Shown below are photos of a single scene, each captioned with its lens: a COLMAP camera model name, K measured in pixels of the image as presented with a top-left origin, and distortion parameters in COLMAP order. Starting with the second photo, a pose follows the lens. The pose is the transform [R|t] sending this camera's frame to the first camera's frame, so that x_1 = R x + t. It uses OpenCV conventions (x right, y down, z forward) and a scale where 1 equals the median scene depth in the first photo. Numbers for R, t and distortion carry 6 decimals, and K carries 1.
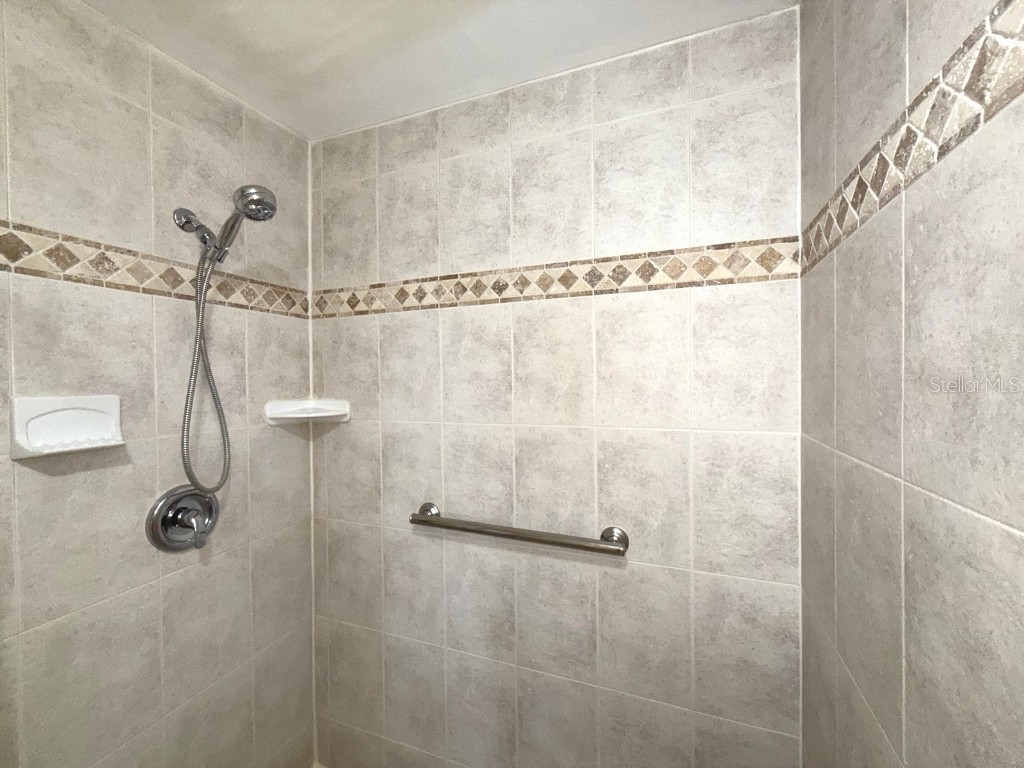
lens RADIAL K [[411.5, 0, 512.0], [0, 411.5, 384.0], [0, 0, 1]] dist [0.002115, 0.000132]
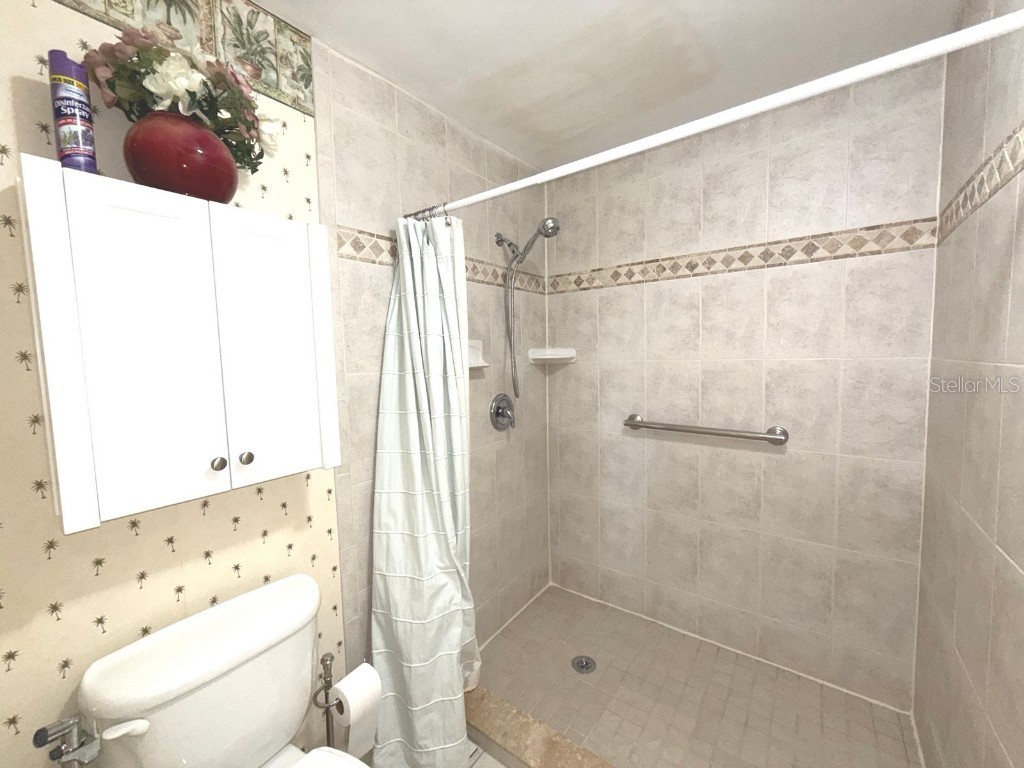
lens RADIAL K [[411.5, 0, 512.0], [0, 411.5, 384.0], [0, 0, 1]] dist [0.002115, 0.000132]
pose [[0.964597, 0.007008, -0.263633, -0.275378], [0.010785, 0.997762, 0.065984, 0.085324], [0.263506, -0.066492, 0.962363, -0.648923]]
